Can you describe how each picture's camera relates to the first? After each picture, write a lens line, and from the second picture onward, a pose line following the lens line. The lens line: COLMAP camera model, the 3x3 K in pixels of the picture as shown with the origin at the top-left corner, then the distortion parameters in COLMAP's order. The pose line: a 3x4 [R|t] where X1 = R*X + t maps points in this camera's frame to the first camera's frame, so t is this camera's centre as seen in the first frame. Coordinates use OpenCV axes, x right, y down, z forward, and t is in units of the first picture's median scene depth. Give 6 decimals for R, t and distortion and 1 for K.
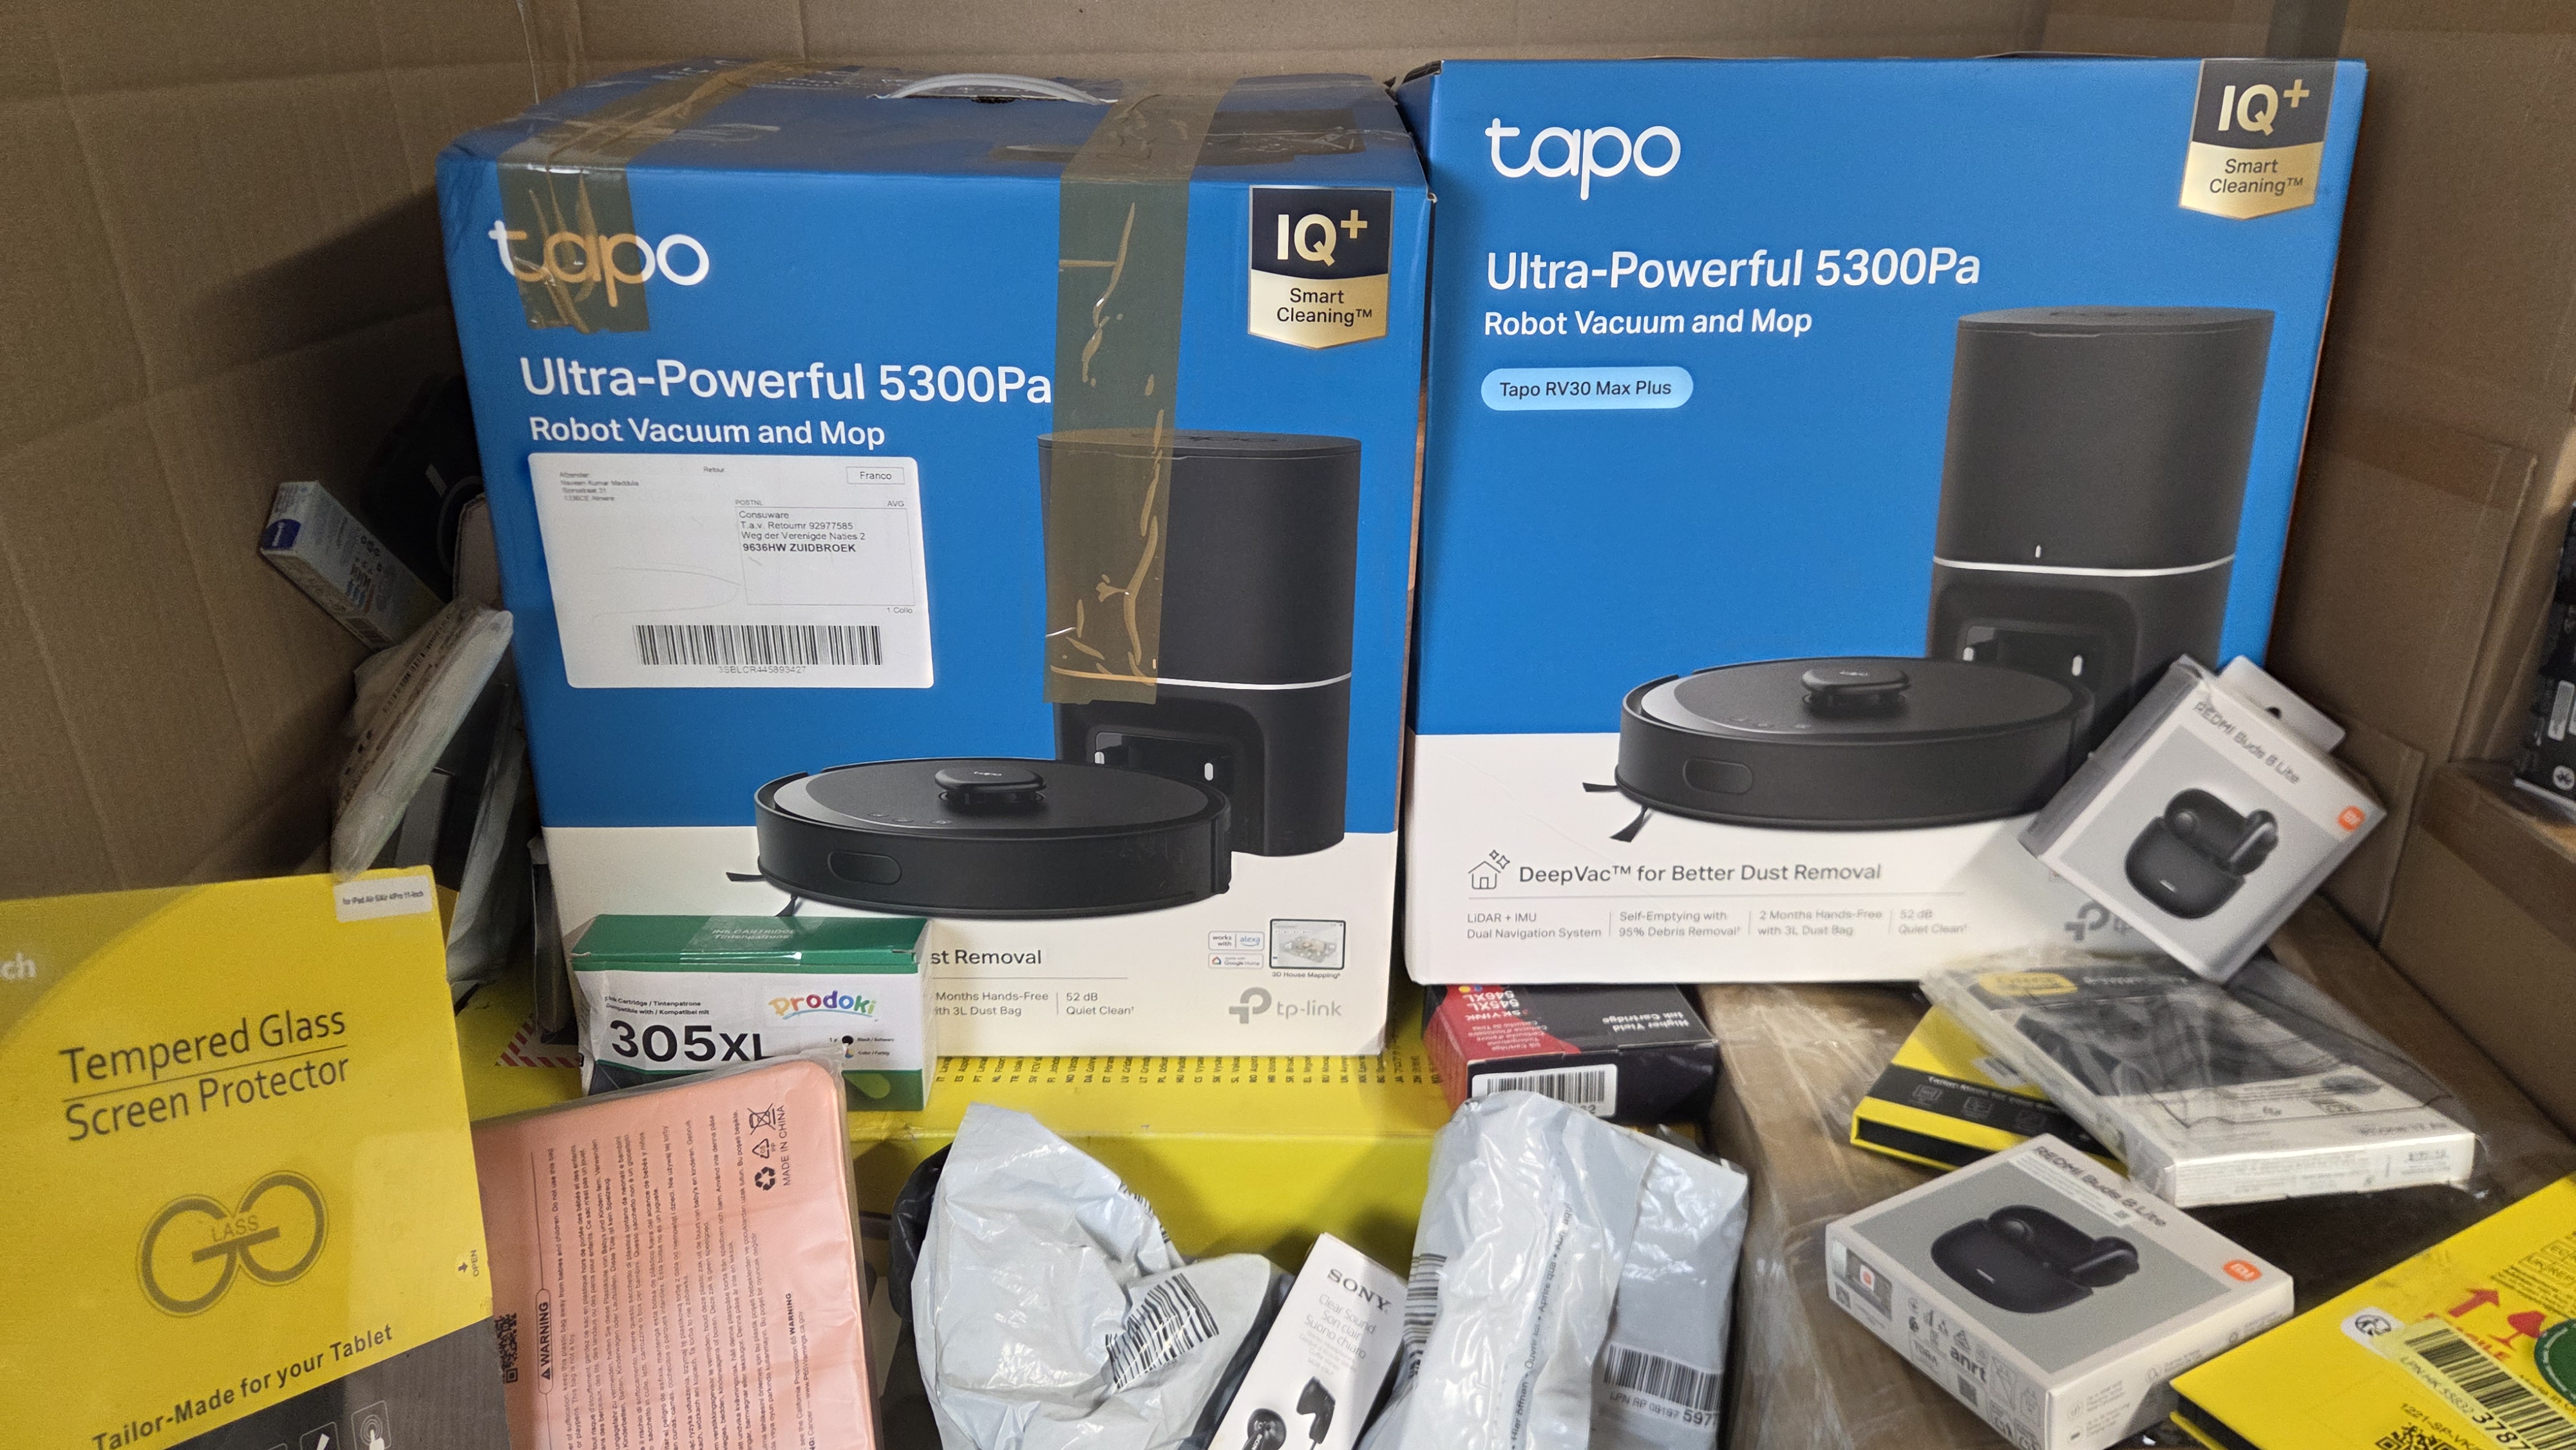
lens RADIAL K [[1729.5, 0, 1304.8], [0, 1729.5, 709.7], [0, 0, 1]] dist [0.066801, -0.063718]
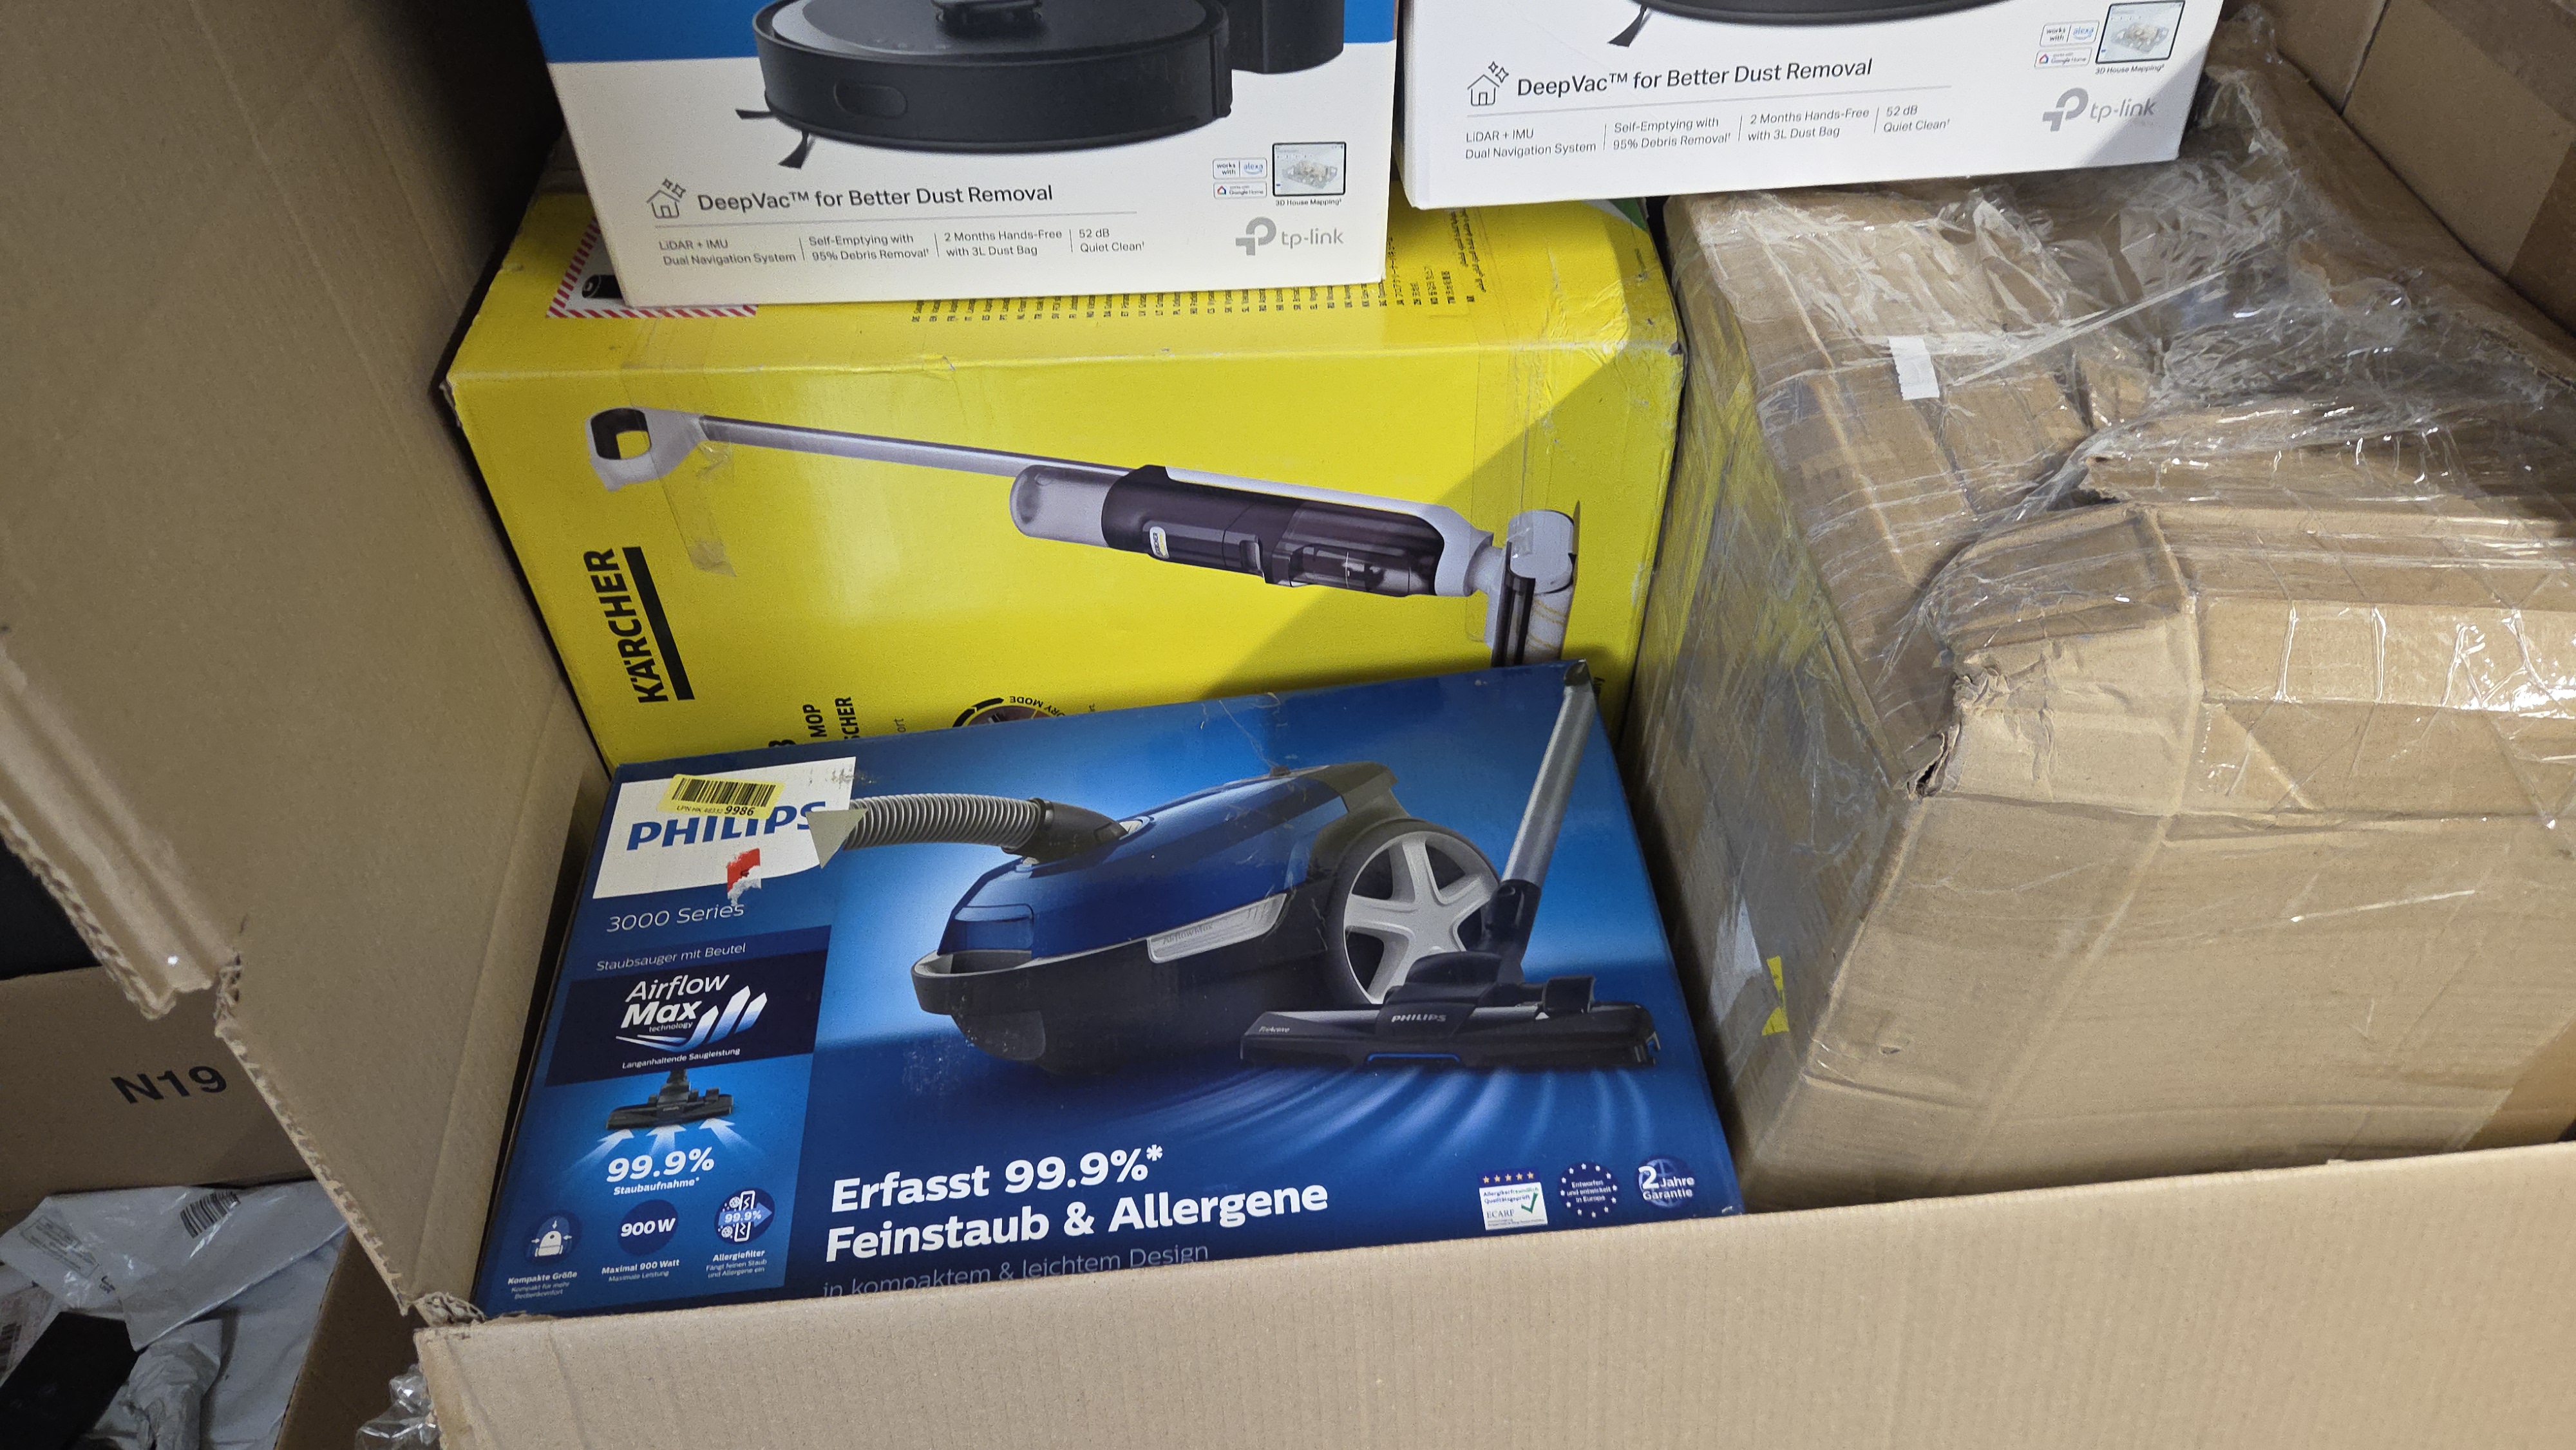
lens RADIAL K [[1729.5, 0, 1299.0], [0, 1729.5, 764.6], [0, 0, 1]] dist [0.066801, -0.063718]
pose [[0.998933, -0.045080, 0.010049, -0.033924], [0.038377, 0.931195, 0.362495, 0.096111], [-0.025699, -0.361723, 0.931931, -0.097869]]
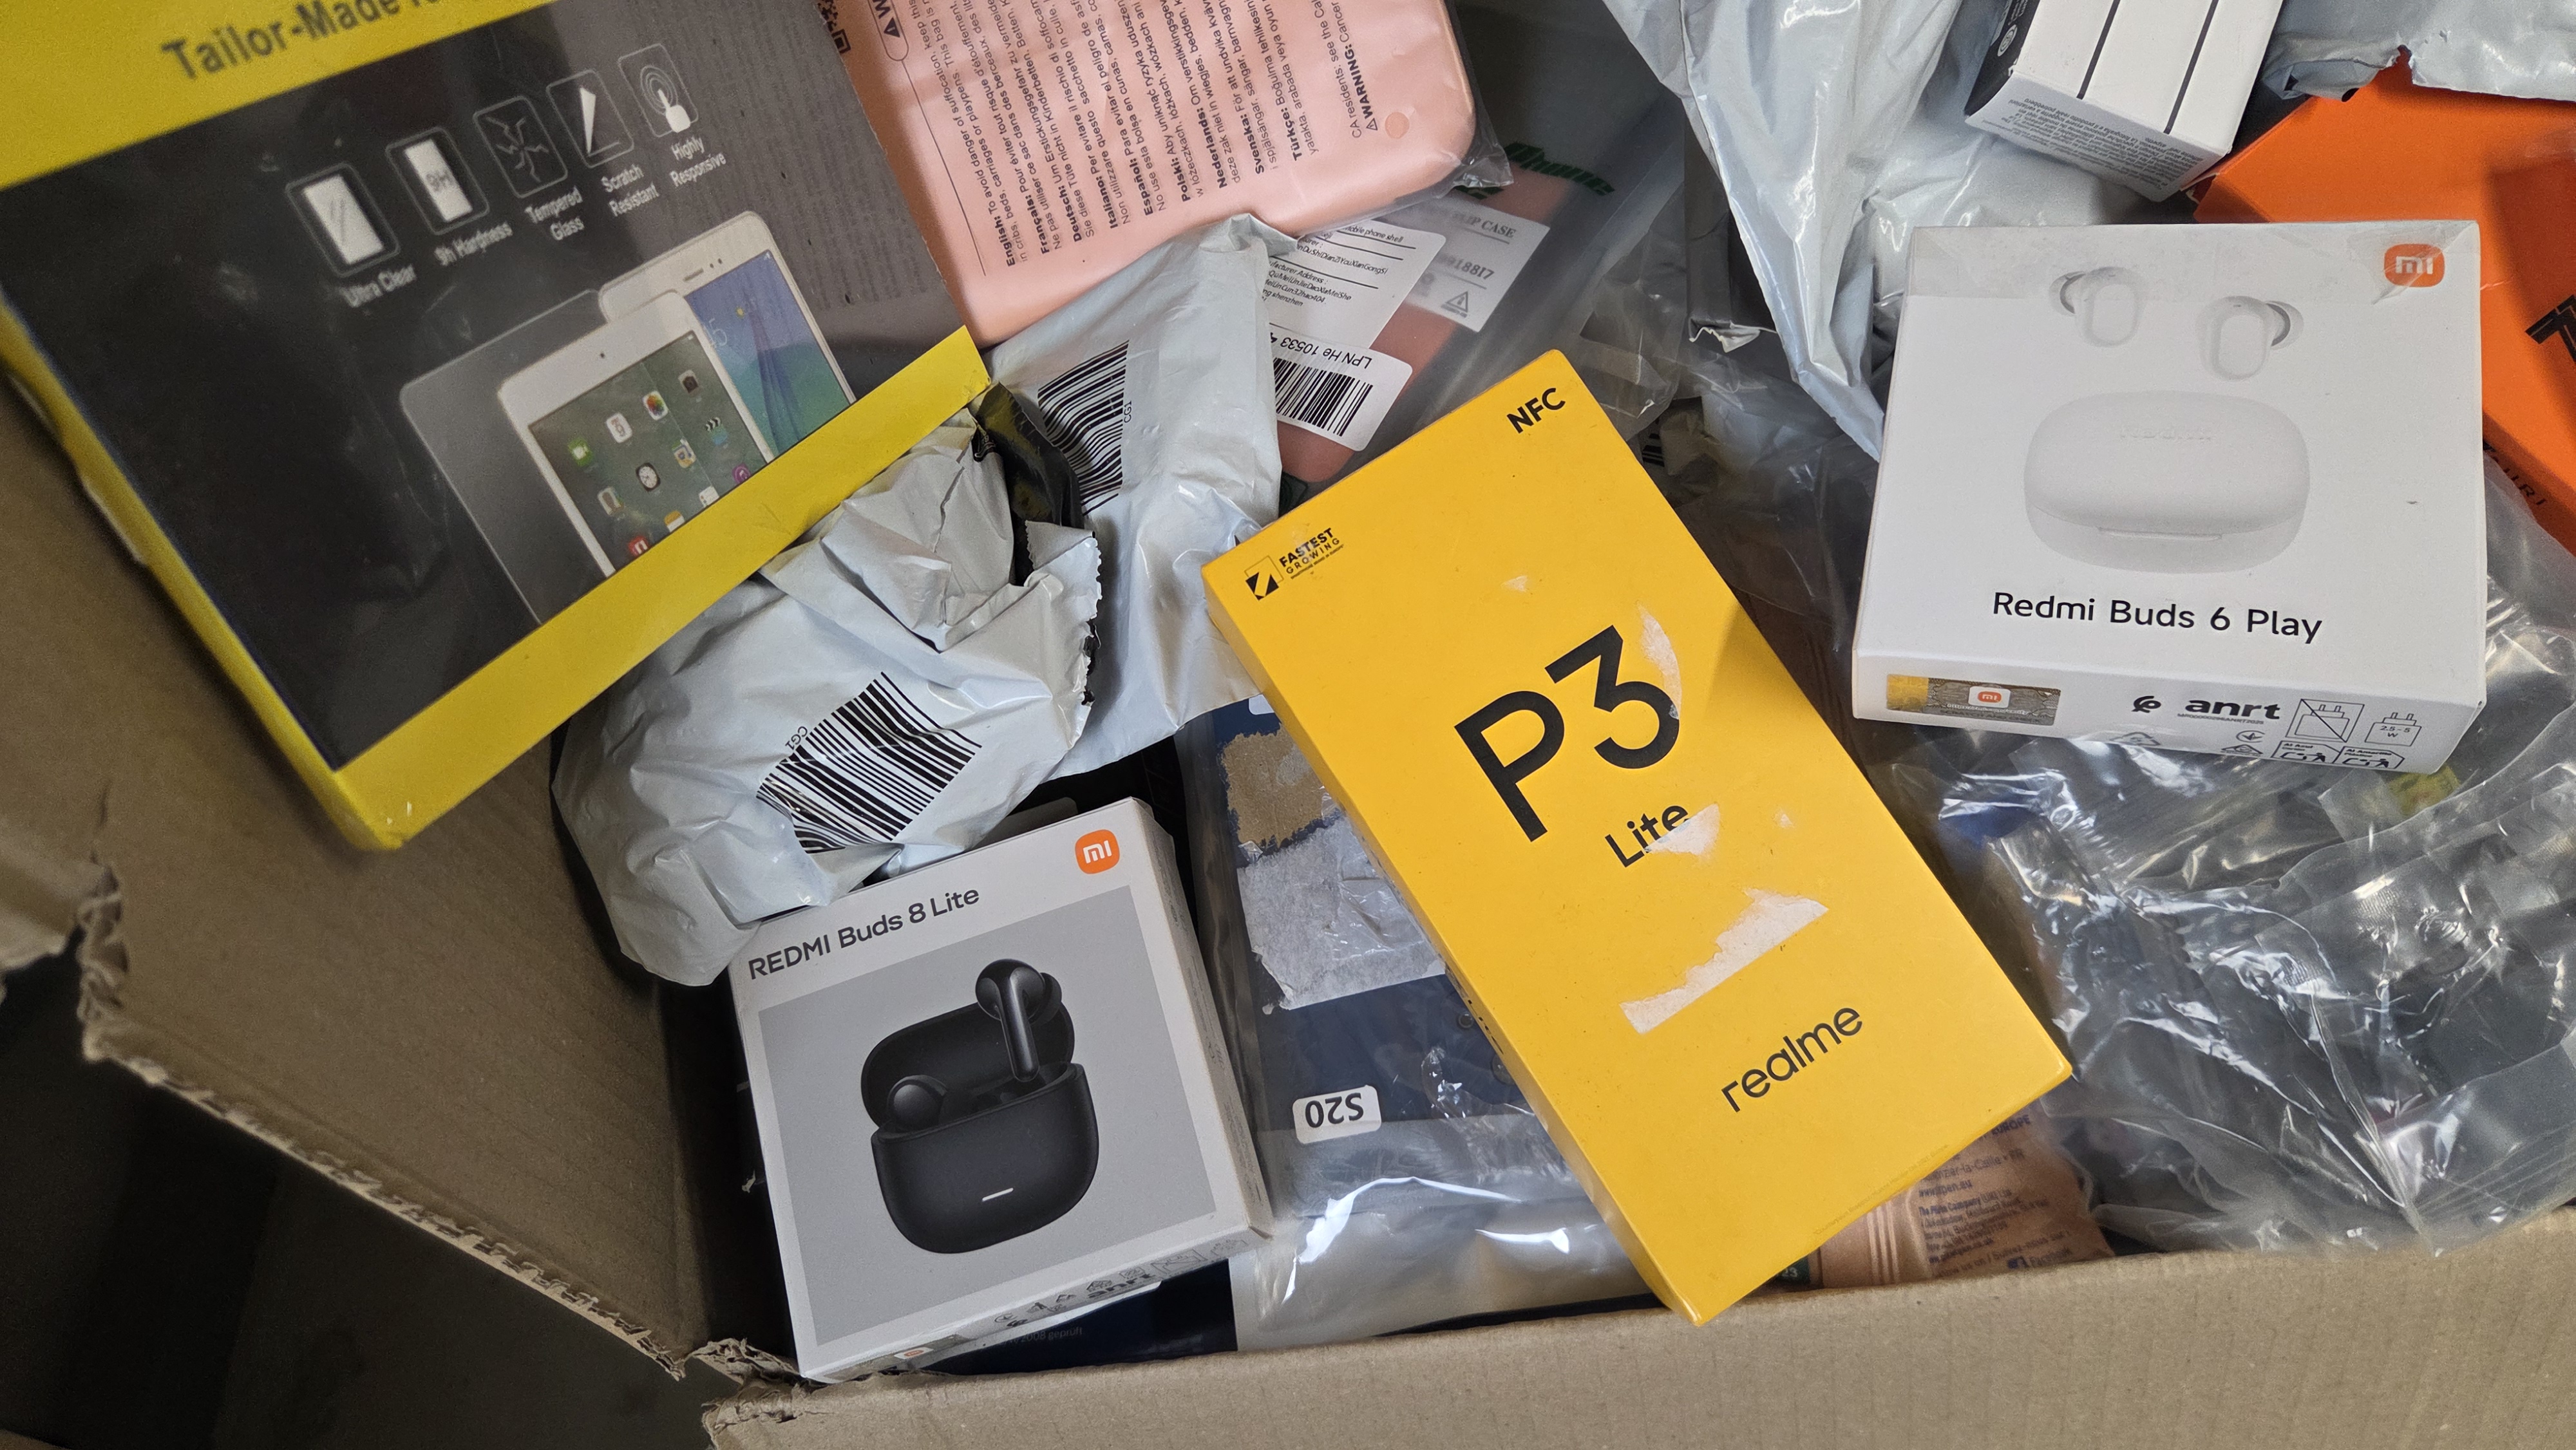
lens RADIAL K [[1729.5, 0, 1299.1], [0, 1729.5, 741.6], [0, 0, 1]] dist [0.066801, -0.063718]
pose [[0.983545, -0.117236, -0.137460, -0.229833], [0.173578, 0.824208, 0.539028, 0.270923], [0.050103, -0.554018, 0.830996, 0.349115]]
